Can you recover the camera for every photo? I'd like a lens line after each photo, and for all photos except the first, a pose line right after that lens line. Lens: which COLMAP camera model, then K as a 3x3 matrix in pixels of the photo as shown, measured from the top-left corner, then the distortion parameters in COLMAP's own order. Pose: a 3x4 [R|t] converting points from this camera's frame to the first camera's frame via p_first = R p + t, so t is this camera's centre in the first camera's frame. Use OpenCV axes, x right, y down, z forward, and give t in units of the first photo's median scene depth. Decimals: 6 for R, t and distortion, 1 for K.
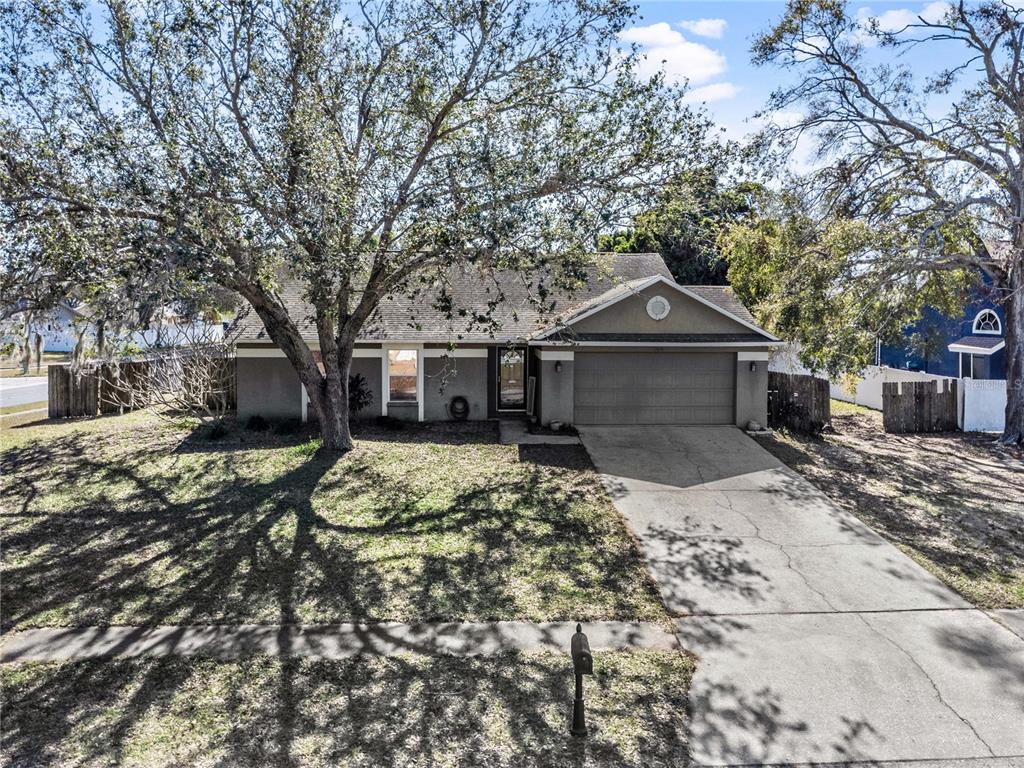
lens RADIAL K [[763.3, 0, 512.0], [0, 763.3, 405.1], [0, 0, 1]] dist [-0.000280, 0.001519]
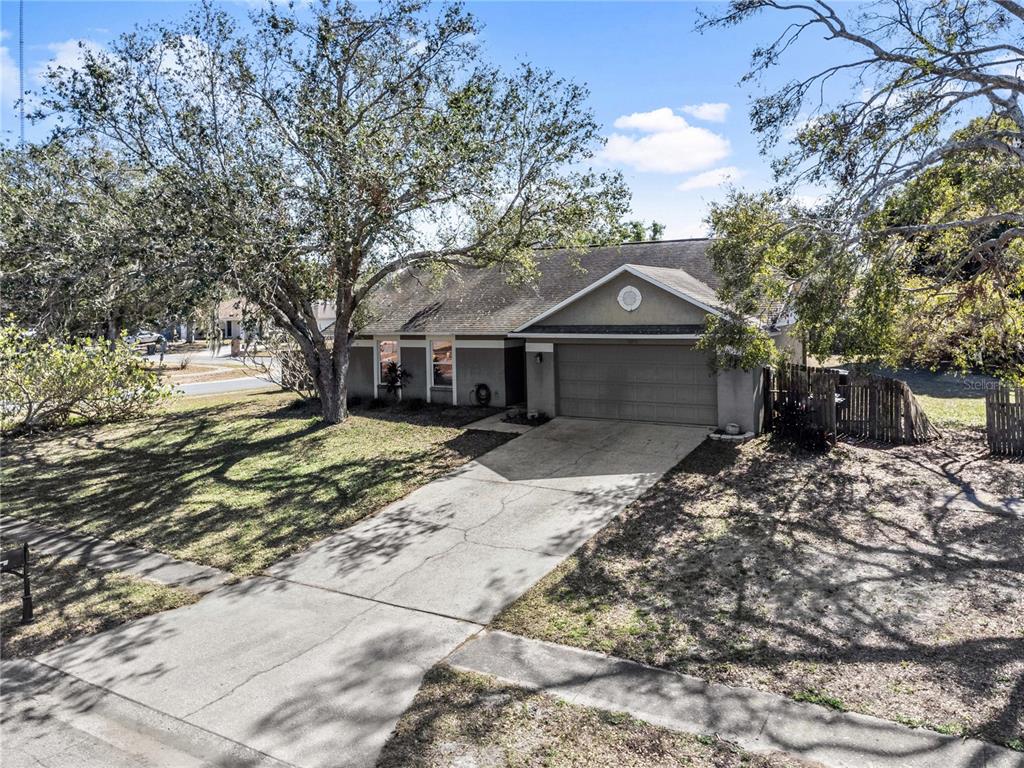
lens RADIAL K [[745.6, 0, 512.0], [0, 745.6, 384.0], [0, 0, 1]] dist [-0.007235, -0.001389]
pose [[0.839570, 0.035790, -0.542072, 0.575197], [-0.045753, 0.998941, -0.004910, -0.008514], [0.541322, 0.028924, 0.840318, 0.136381]]
